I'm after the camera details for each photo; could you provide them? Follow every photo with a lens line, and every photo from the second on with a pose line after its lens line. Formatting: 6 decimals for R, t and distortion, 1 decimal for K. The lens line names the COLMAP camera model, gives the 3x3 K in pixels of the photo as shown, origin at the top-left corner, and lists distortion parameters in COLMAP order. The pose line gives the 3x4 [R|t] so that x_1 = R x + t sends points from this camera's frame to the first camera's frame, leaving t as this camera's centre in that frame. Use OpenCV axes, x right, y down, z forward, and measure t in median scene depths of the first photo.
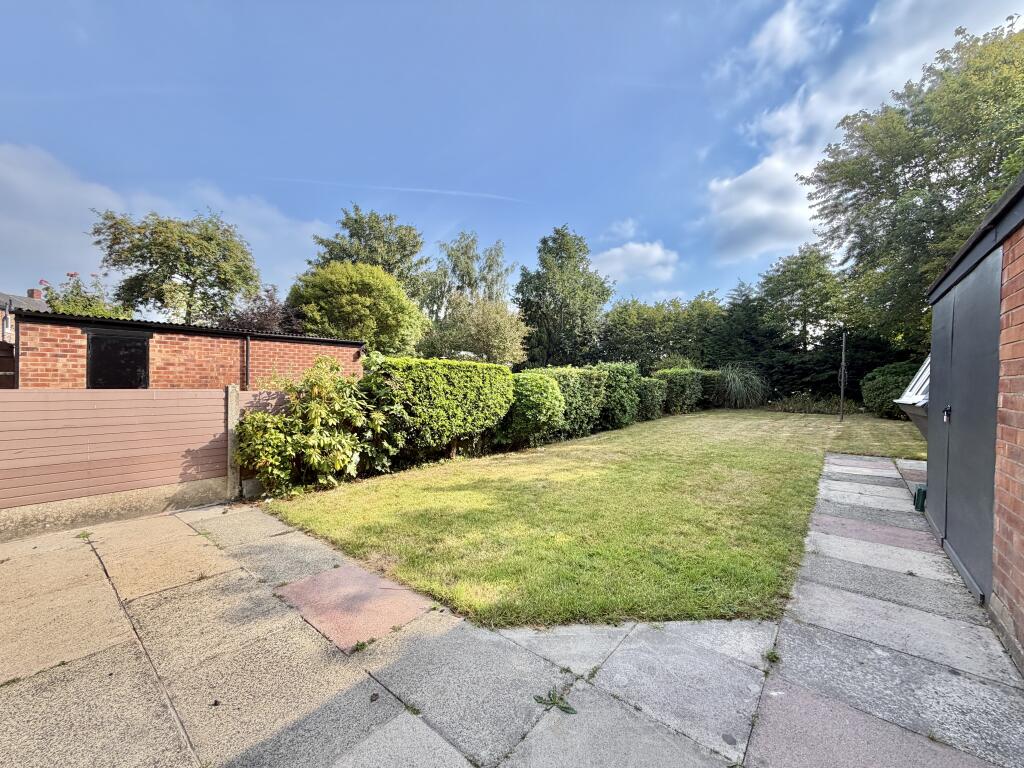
lens RADIAL K [[408.5, 0, 512.0], [0, 408.5, 384.0], [0, 0, 1]] dist [-0.000360, 0.000165]
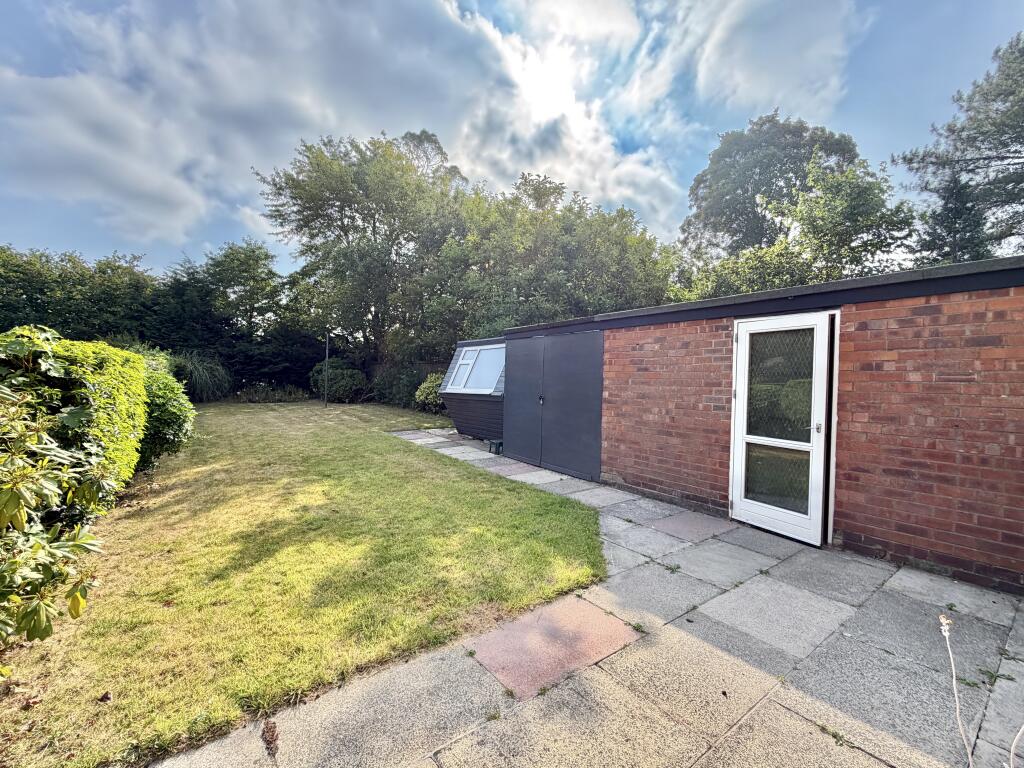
lens RADIAL K [[424.2, 0, 509.1], [0, 424.2, 383.5], [0, 0, 1]] dist [-0.001224, 0.000127]
pose [[0.247356, -0.021701, 0.968682, -0.929788], [-0.010101, 0.999637, 0.024974, -0.053988], [-0.968872, -0.015962, 0.247047, 0.603357]]
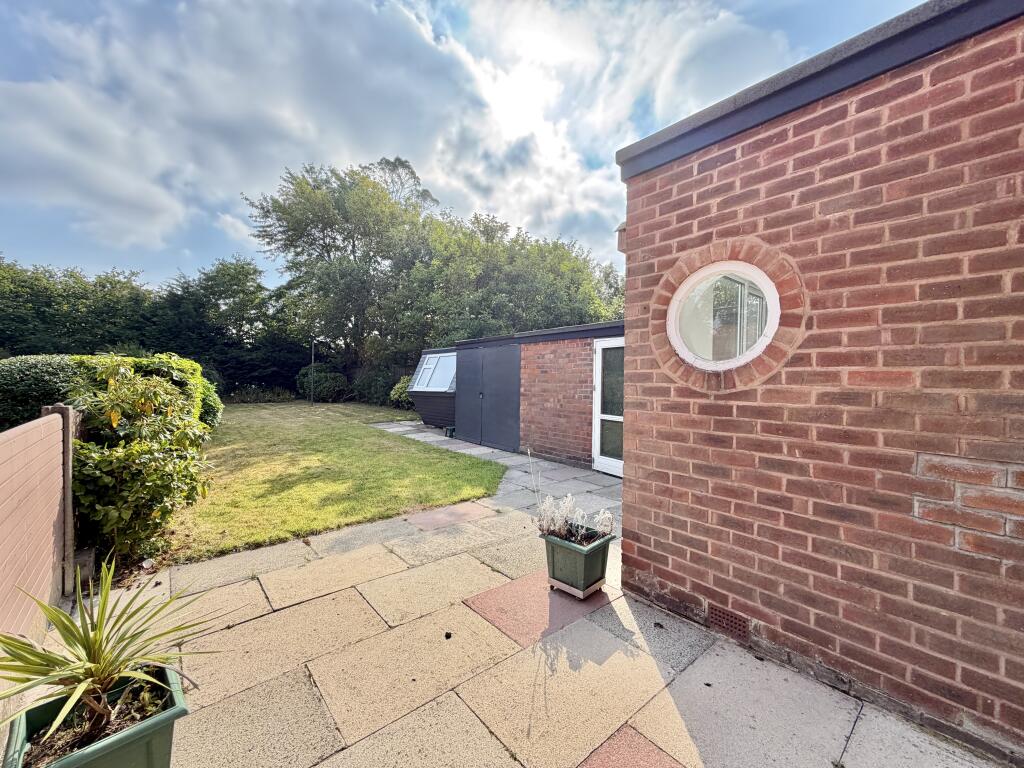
lens RADIAL K [[401.9, 0, 509.1], [0, 401.9, 384.1], [0, 0, 1]] dist [0.000438, -0.005270]
pose [[0.190196, -0.023498, 0.981465, -1.414381], [-0.001874, 0.999703, 0.024297, -0.058712], [-0.981744, -0.006460, 0.190096, 0.296464]]
